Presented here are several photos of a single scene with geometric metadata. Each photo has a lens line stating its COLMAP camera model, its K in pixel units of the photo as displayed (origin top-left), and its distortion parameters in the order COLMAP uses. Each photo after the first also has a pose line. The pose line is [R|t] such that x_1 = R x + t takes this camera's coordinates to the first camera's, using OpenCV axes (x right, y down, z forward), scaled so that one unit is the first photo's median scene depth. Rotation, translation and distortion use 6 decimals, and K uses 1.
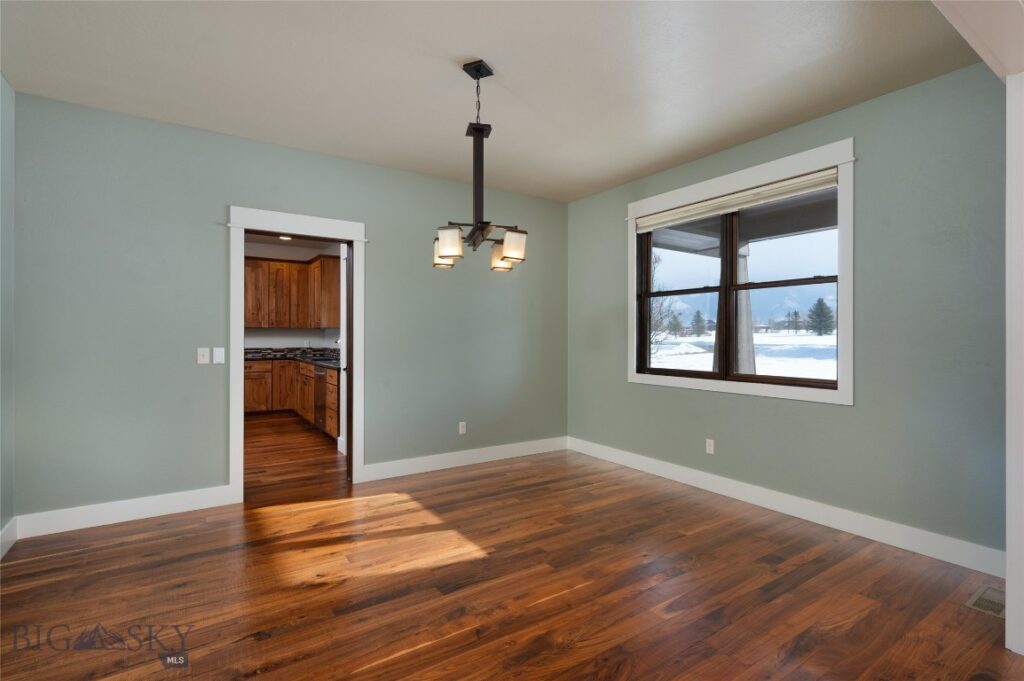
lens RADIAL K [[468.4, 0, 512.6], [0, 468.4, 331.5], [0, 0, 1]] dist [-0.001454, -0.000050]
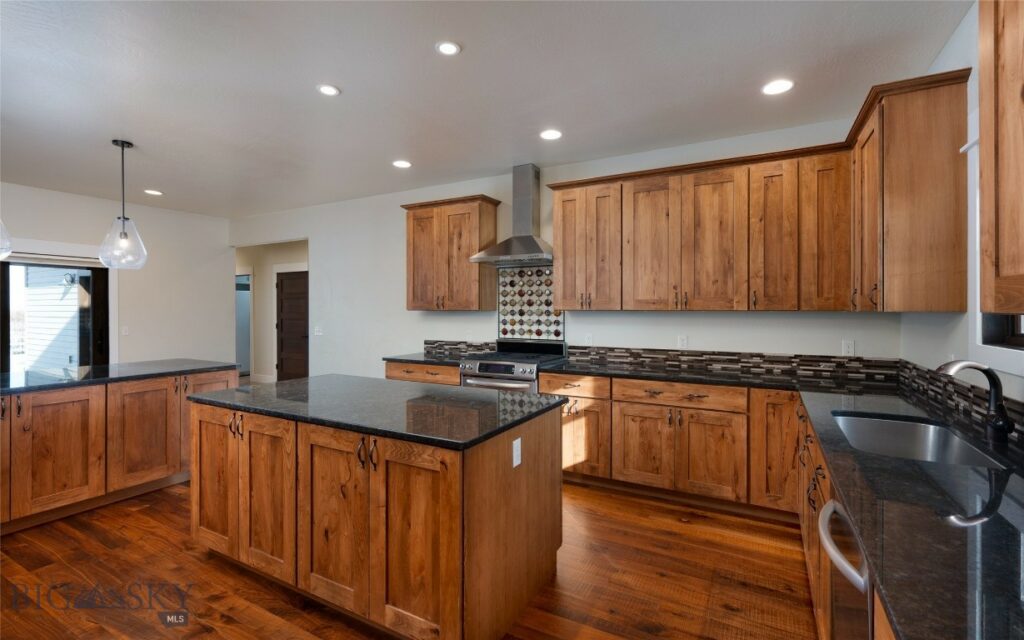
lens RADIAL K [[458.7, 0, 507.9], [0, 458.7, 308.9], [0, 0, 1]] dist [-0.000348, -0.000013]
pose [[0.462124, -0.005826, -0.886796, -0.231180], [-0.004106, 0.999954, -0.008708, -0.004765], [0.886806, 0.007665, 0.462079, 0.579652]]
